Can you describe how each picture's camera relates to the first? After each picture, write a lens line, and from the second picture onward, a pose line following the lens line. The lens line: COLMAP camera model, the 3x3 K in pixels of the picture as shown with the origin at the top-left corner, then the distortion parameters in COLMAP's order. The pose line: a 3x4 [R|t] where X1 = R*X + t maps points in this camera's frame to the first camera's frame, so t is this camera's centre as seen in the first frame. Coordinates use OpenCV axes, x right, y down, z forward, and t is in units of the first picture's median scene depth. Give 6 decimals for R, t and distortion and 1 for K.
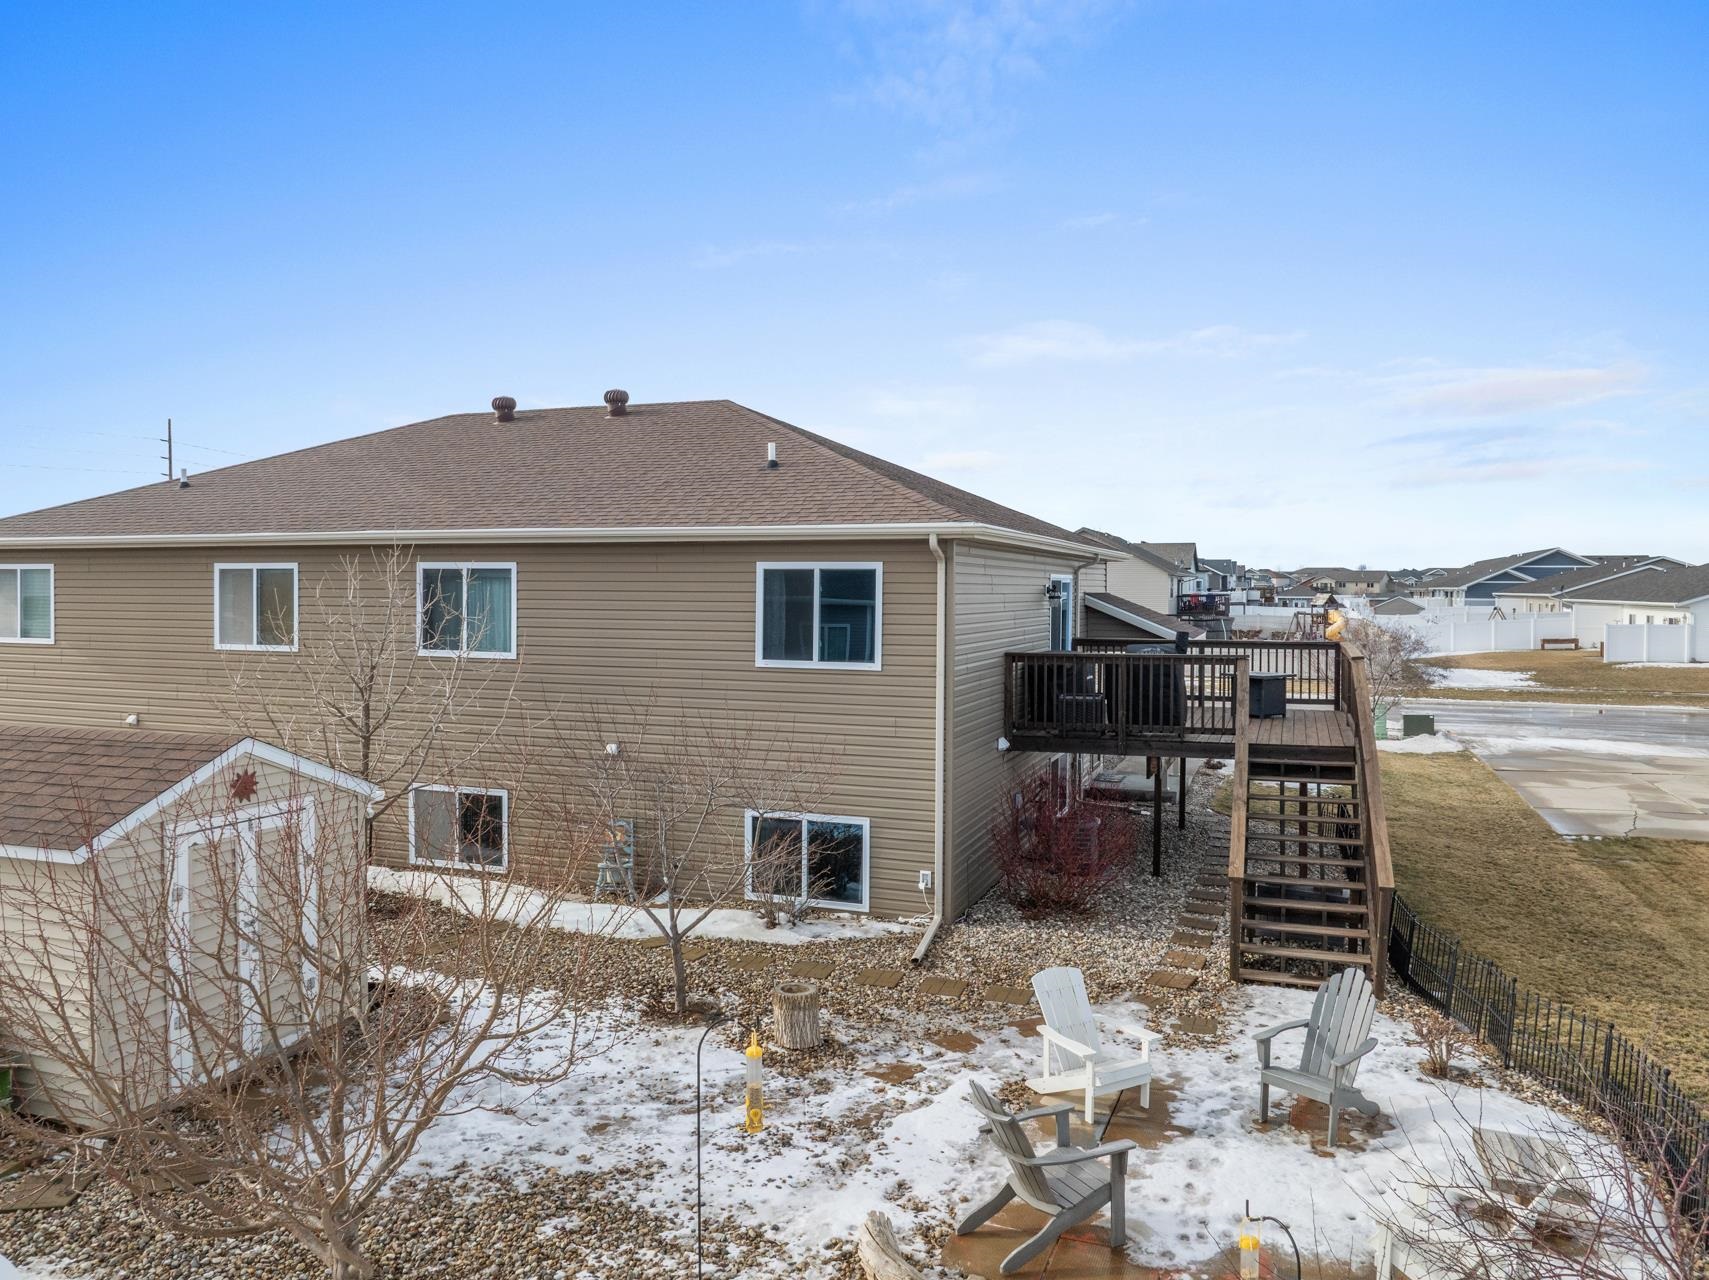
lens RADIAL K [[1226.5, 0, 864.1], [0, 1226.5, 604.8], [0, 0, 1]] dist [-0.021792, -0.003454]
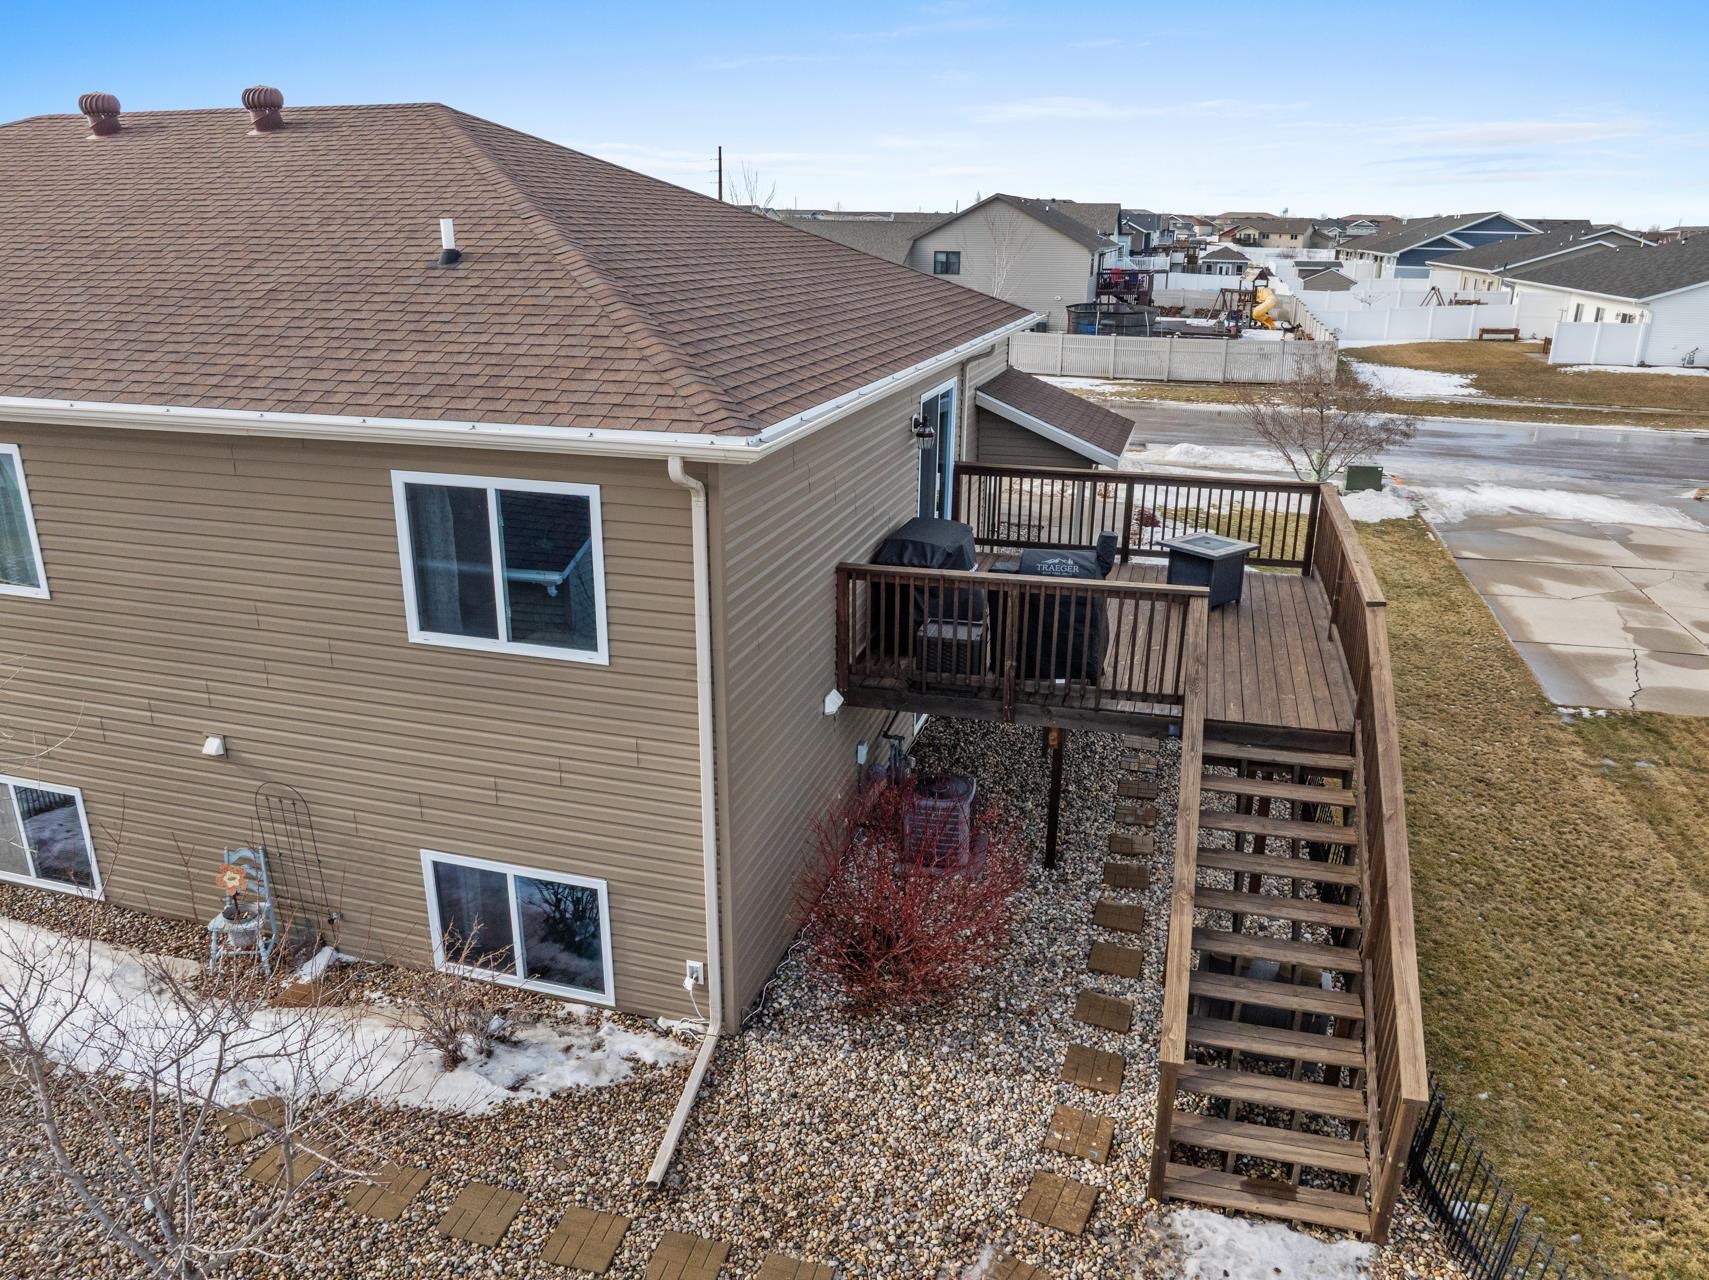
lens RADIAL K [[1206.4, 0, 860.9], [0, 1206.4, 642.4], [0, 0, 1]] dist [-0.030969, 0.003396]
pose [[0.997796, -0.018662, 0.063683, 0.088524], [-0.002234, 0.949653, 0.313295, -0.125380], [-0.066323, -0.312746, 0.947518, 0.391016]]
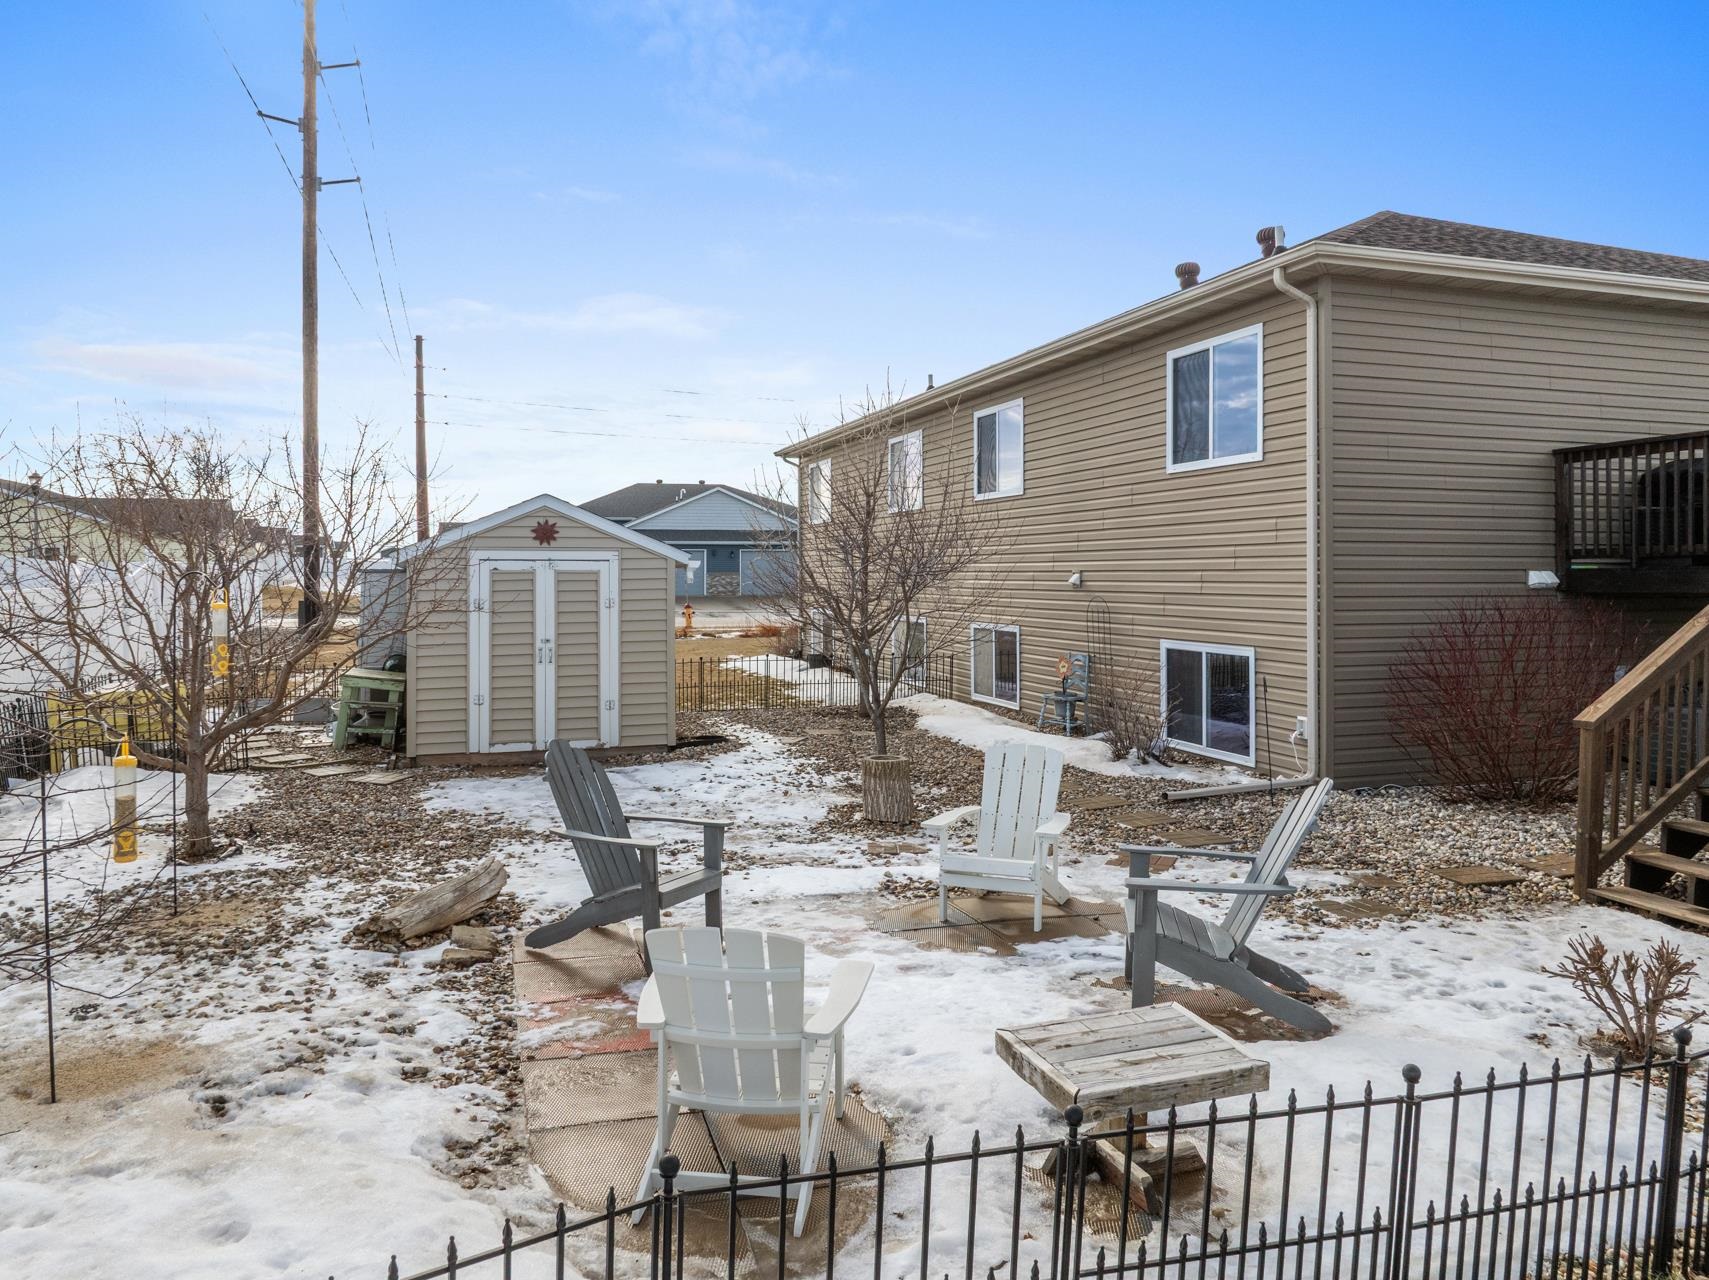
lens RADIAL K [[1226.5, 0, 864.1], [0, 1226.5, 604.8], [0, 0, 1]] dist [-0.021792, -0.003454]
pose [[0.621034, 0.012678, -0.783681, 0.421006], [-0.005840, 0.999916, 0.011548, 0.123001], [0.783762, -0.002595, 0.621056, 0.273647]]
